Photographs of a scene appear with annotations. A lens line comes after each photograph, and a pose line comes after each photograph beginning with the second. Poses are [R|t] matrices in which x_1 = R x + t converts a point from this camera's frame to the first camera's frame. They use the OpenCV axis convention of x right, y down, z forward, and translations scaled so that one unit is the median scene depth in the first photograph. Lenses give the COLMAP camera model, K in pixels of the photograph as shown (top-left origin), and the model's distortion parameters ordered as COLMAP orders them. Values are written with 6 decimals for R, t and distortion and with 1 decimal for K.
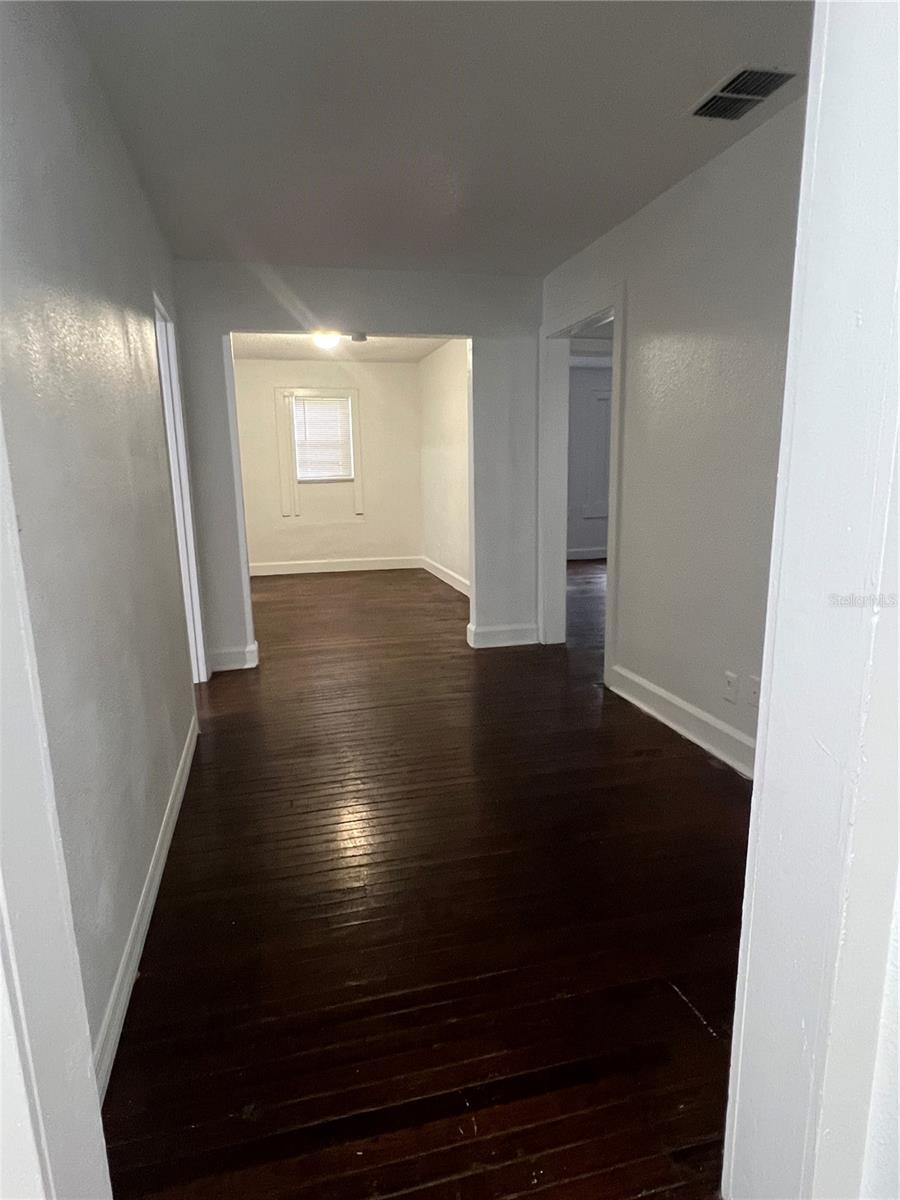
lens RADIAL K [[686.8, 0, 450.2], [0, 686.8, 602.1], [0, 0, 1]] dist [0.004141, 0.000573]
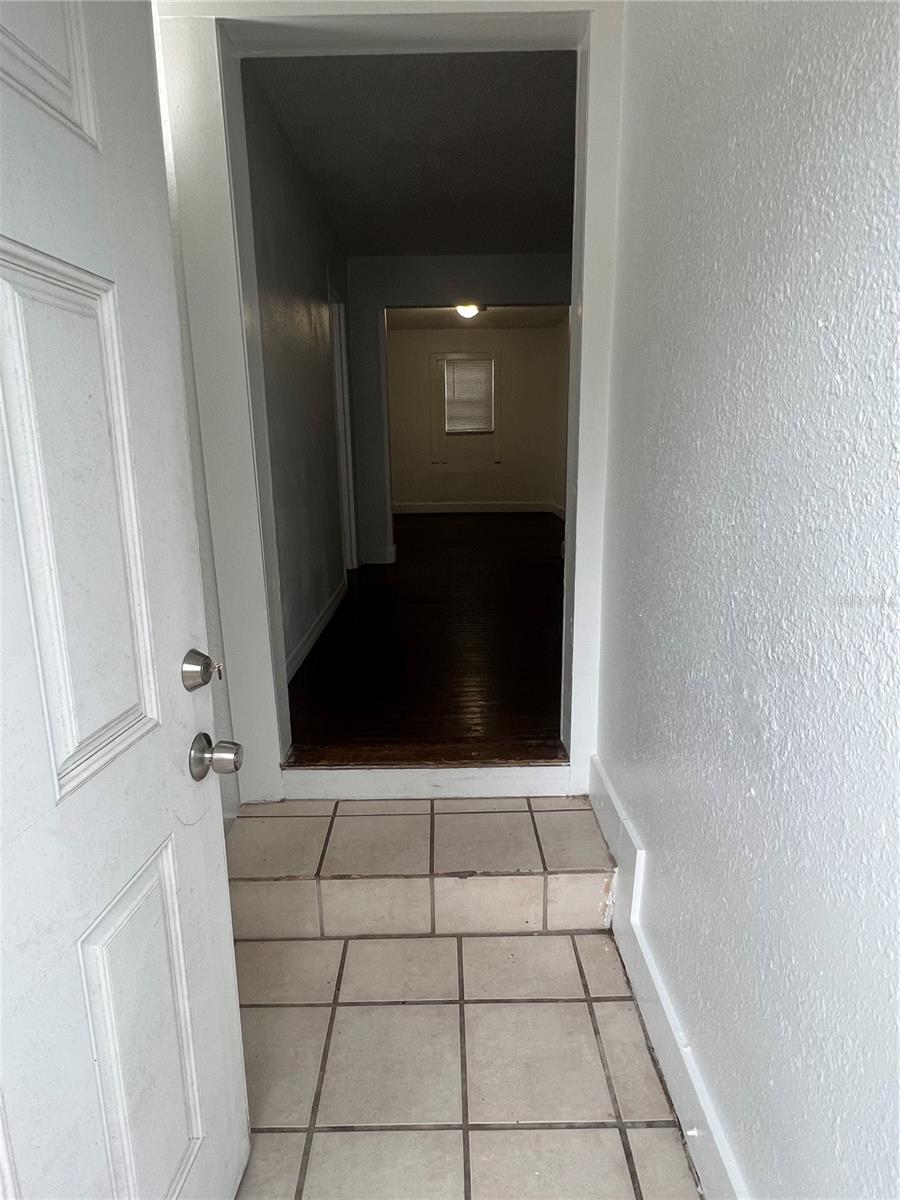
lens RADIAL K [[686.8, 0, 441.0], [0, 686.8, 594.9], [0, 0, 1]] dist [0.004141, 0.000573]
pose [[0.966817, 0.053361, -0.249833, 0.080026], [-0.045738, 0.998297, 0.036223, 0.058495], [0.251340, -0.023594, 0.967611, -0.149411]]
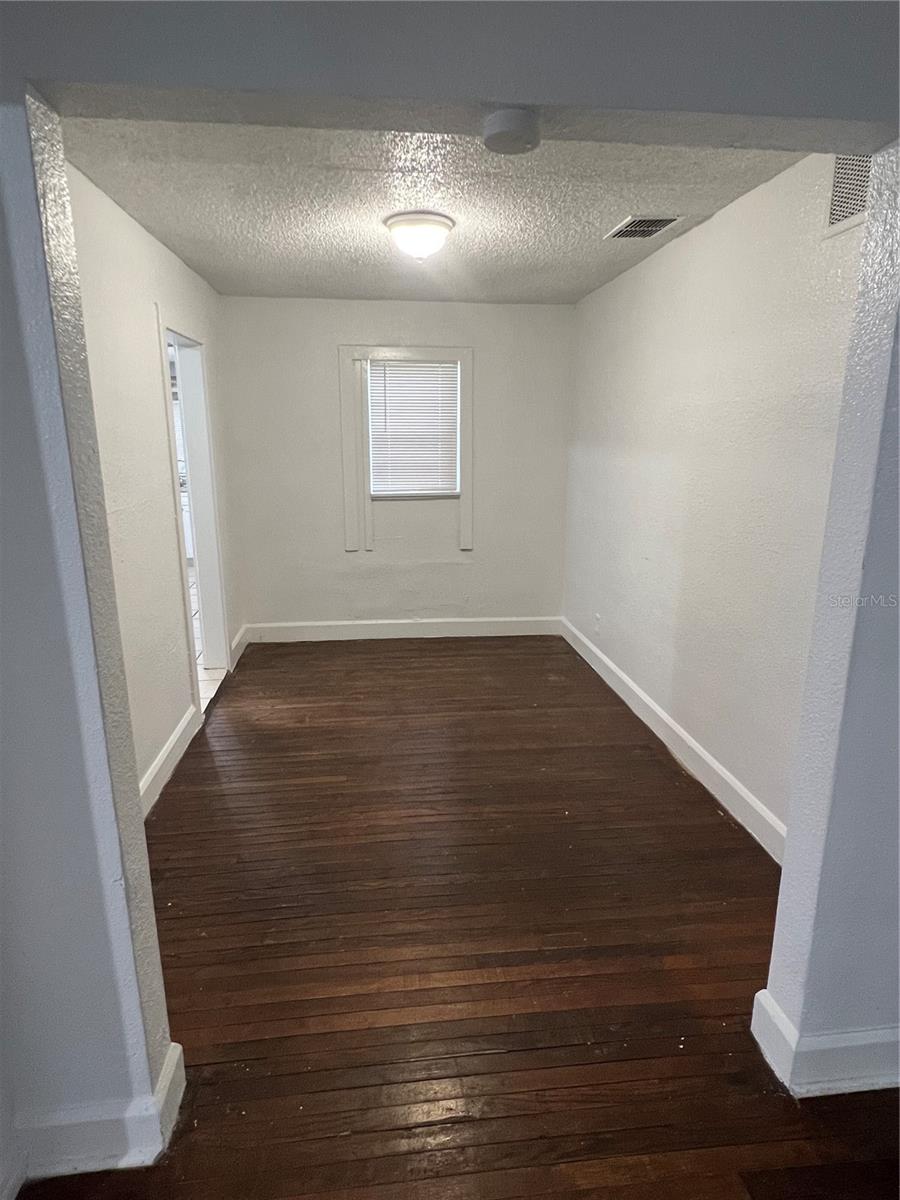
lens RADIAL K [[686.8, 0, 445.9], [0, 686.8, 601.8], [0, 0, 1]] dist [0.004141, 0.000573]
pose [[0.988539, 0.049354, -0.142670, -0.061071], [-0.043885, 0.998185, 0.041231, -0.110984], [0.144446, -0.034497, 0.988911, 0.393000]]
